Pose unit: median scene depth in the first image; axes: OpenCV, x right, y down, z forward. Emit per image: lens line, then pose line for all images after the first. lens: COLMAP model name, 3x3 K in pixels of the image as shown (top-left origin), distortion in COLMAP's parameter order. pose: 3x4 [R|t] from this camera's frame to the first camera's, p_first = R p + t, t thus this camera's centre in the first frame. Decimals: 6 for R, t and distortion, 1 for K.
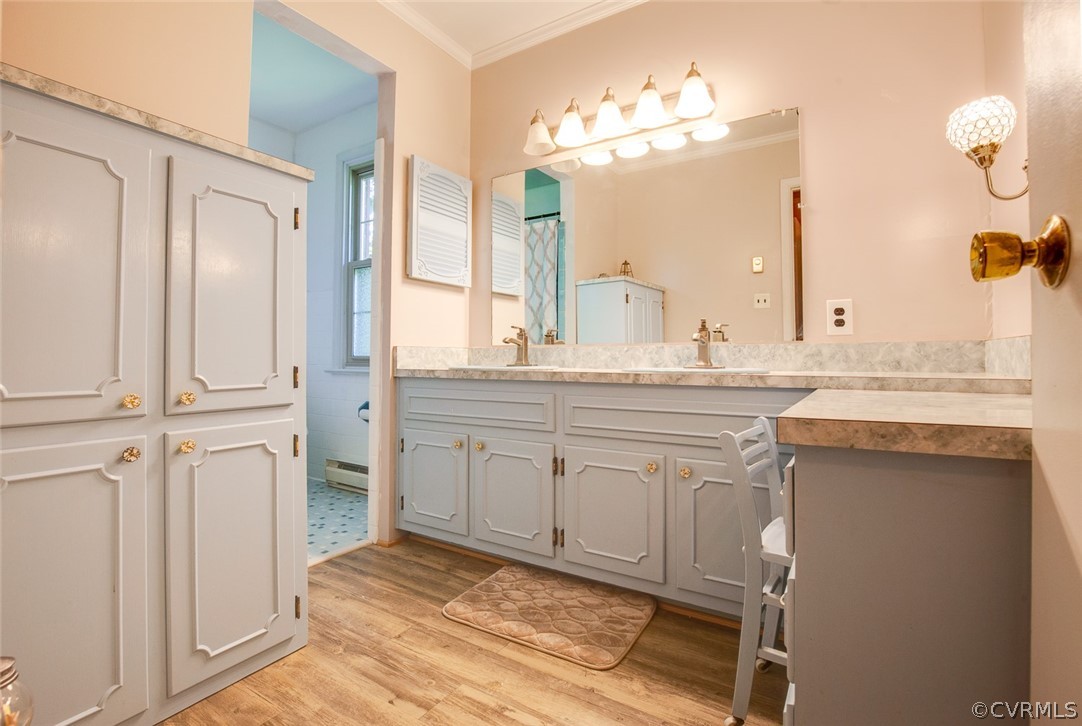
lens RADIAL K [[497.8, 0, 586.8], [0, 497.8, 392.9], [0, 0, 1]] dist [-0.017734, 0.002423]
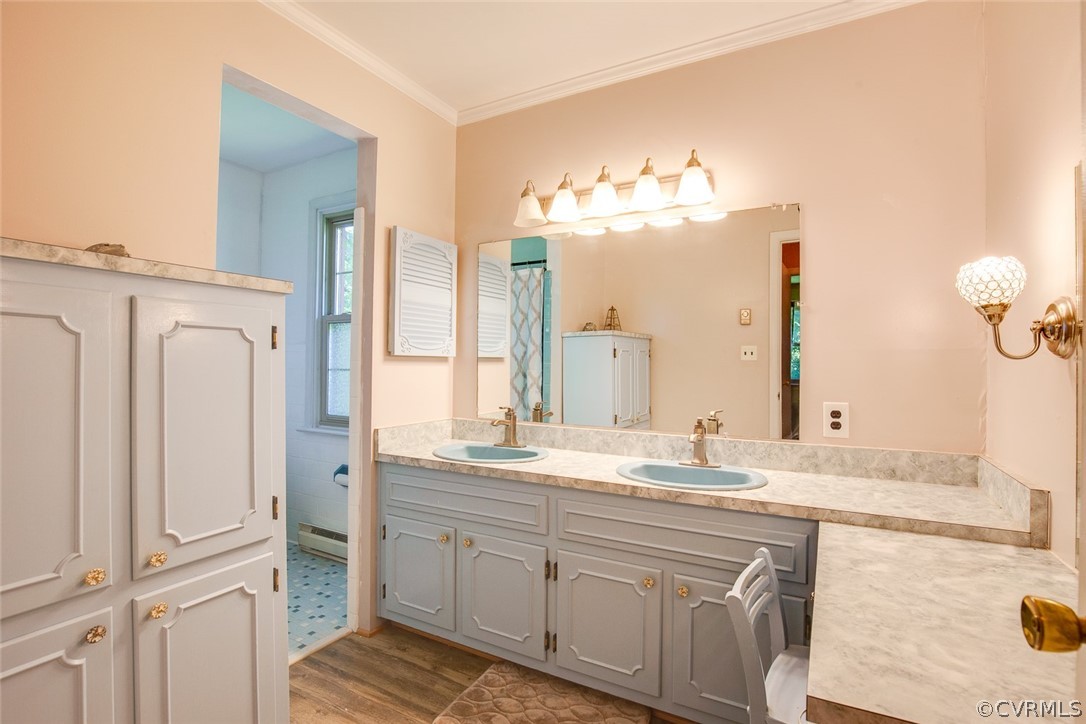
lens RADIAL K [[499.6, 0, 582.0], [0, 499.6, 356.2], [0, 0, 1]] dist [-0.017734, 0.002423]
pose [[0.998431, 0.007543, 0.055482, -0.053081], [-0.008571, 0.999795, 0.018319, -0.284961], [-0.055333, -0.018766, 0.998292, 0.033124]]
